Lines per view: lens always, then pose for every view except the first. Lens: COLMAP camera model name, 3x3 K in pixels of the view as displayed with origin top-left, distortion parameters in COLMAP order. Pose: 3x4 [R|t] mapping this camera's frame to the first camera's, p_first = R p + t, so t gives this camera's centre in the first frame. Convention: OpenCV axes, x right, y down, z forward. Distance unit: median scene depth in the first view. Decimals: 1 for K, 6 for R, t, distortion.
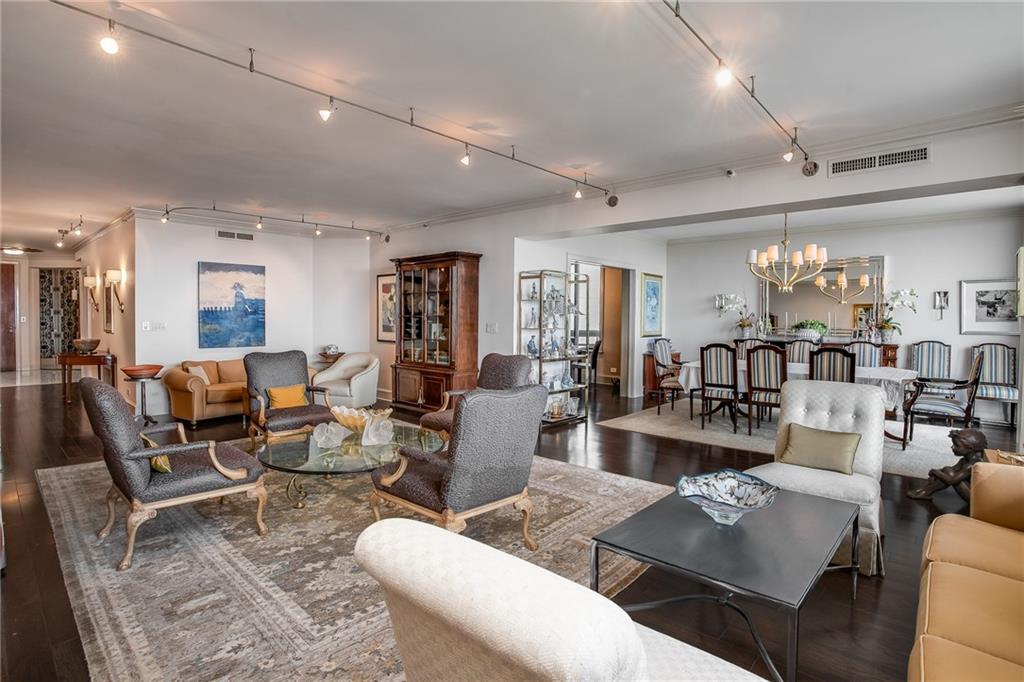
lens RADIAL K [[510.6, 0, 510.9], [0, 510.6, 330.0], [0, 0, 1]] dist [-0.072590, 0.025617]
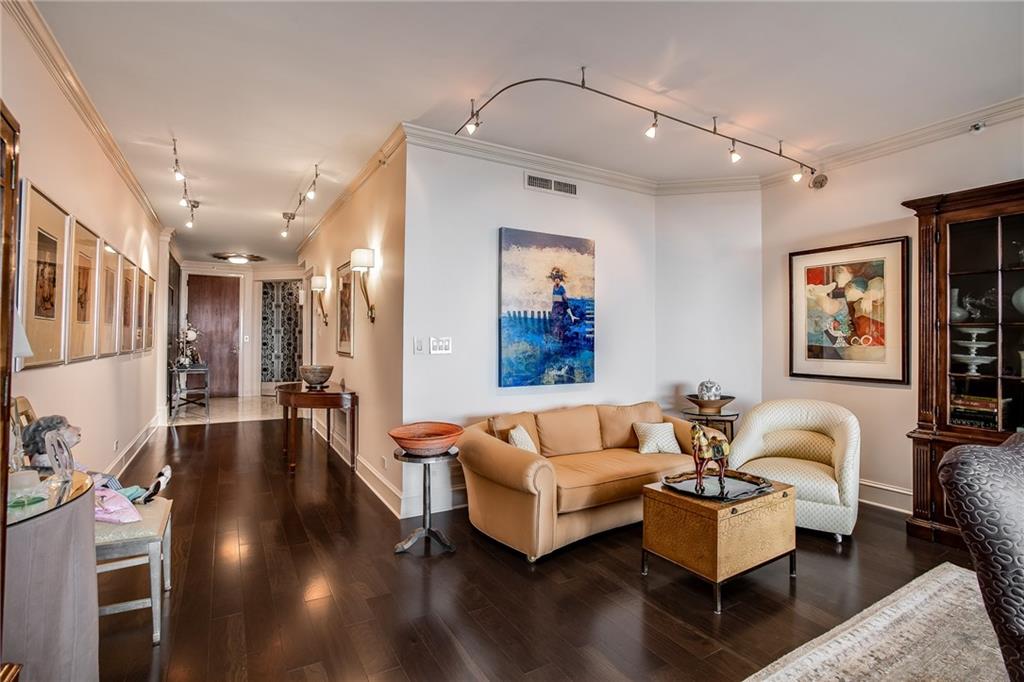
lens RADIAL K [[510.6, 0, 510.9], [0, 510.6, 330.0], [0, 0, 1]] dist [-0.072590, 0.025617]
pose [[0.951133, -0.006700, -0.308708, -0.419387], [-0.007578, 0.998957, -0.045028, -0.000434], [0.308688, 0.045167, 0.950090, 0.449816]]
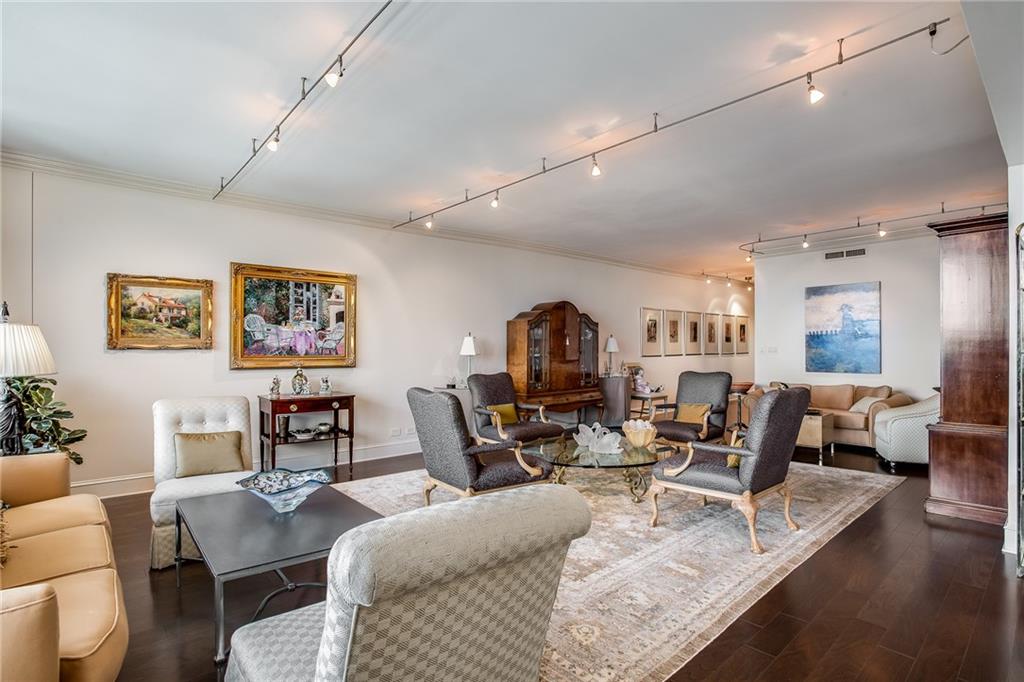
lens RADIAL K [[510.9, 0, 517.0], [0, 510.9, 351.4], [0, 0, 1]] dist [-0.039354, 0.000568]
pose [[-0.112478, -0.000674, -0.993654, 0.452700], [-0.017186, 0.999852, 0.001268, 0.003309], [0.993506, 0.017220, -0.112473, 0.495976]]
